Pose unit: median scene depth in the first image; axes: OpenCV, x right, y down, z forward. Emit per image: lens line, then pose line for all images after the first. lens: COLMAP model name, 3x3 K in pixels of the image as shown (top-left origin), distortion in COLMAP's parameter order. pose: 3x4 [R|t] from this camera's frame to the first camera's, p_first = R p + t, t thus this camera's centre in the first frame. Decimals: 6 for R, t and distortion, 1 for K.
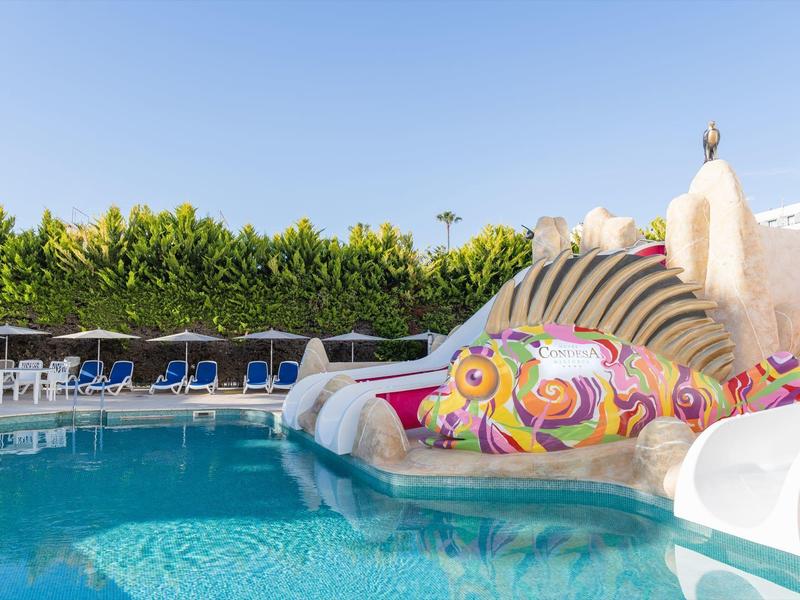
lens RADIAL K [[633.2, 0, 399.1], [0, 633.2, 299.9], [0, 0, 1]] dist [-0.000488, -0.000775]
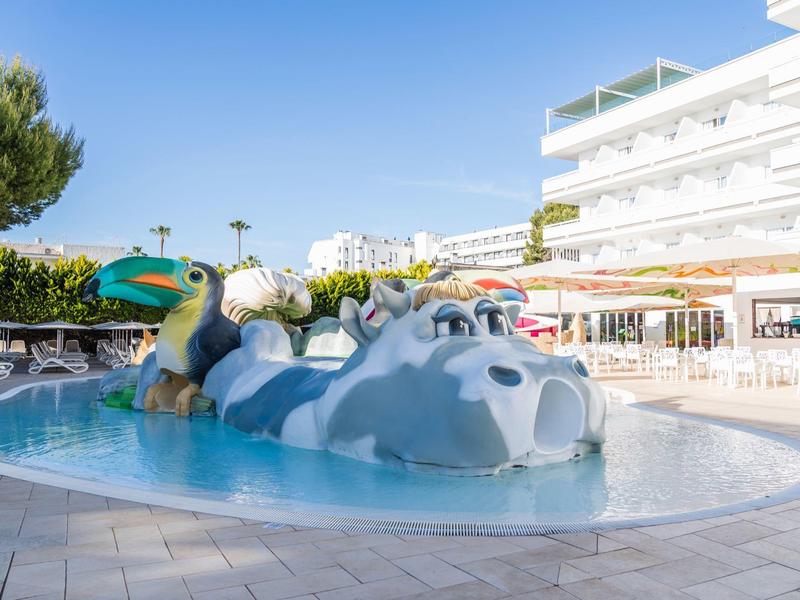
lens RADIAL K [[633.2, 0, 399.9], [0, 633.2, 300.2], [0, 0, 1]] dist [-0.000488, -0.000775]
pose [[0.921405, 0.006053, 0.388556, -0.464929], [-0.013826, 0.999756, 0.017214, -0.060655], [-0.388357, -0.021233, 0.921264, -0.964022]]
